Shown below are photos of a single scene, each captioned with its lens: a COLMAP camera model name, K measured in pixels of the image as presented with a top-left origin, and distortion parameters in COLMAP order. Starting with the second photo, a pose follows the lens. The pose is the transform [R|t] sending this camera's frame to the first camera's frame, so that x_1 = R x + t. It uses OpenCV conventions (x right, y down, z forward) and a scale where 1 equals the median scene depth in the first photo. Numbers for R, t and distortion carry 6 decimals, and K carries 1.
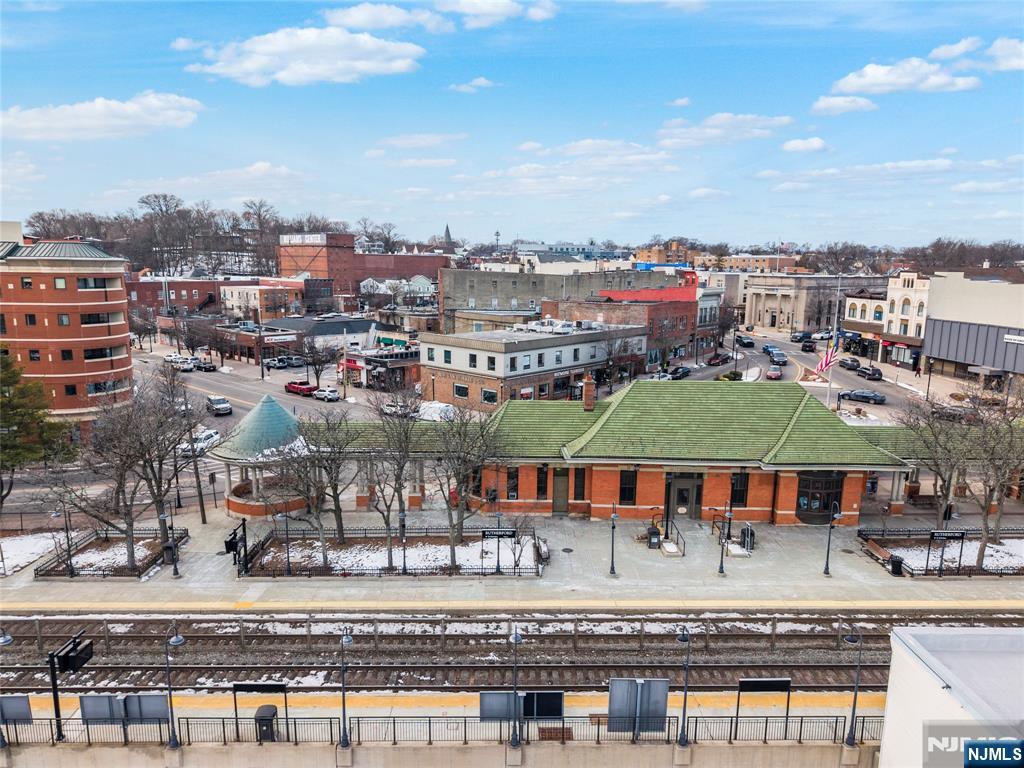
lens RADIAL K [[711.1, 0, 511.2], [0, 711.1, 378.0], [0, 0, 1]] dist [0.047748, -0.022782]
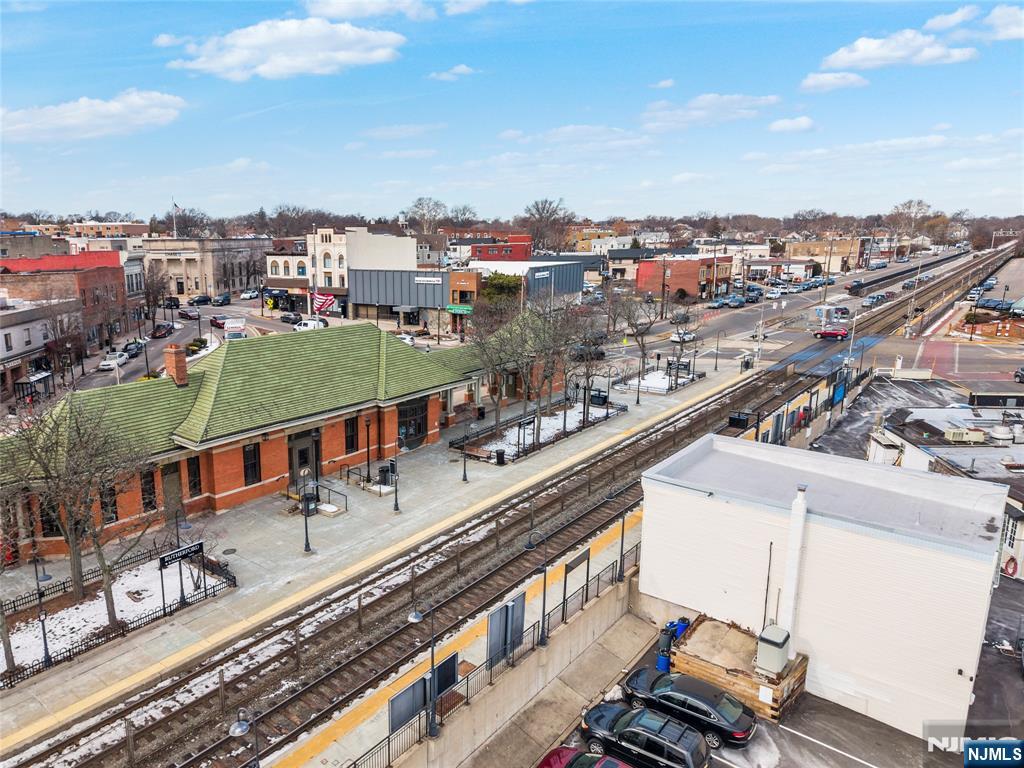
lens RADIAL K [[711.1, 0, 510.3], [0, 711.1, 386.1], [0, 0, 1]] dist [0.047748, -0.022782]
pose [[0.629158, -0.189939, 0.753713, -0.277191], [0.154422, 0.980898, 0.118288, 0.006475], [-0.761784, 0.041969, 0.646471, 0.192430]]
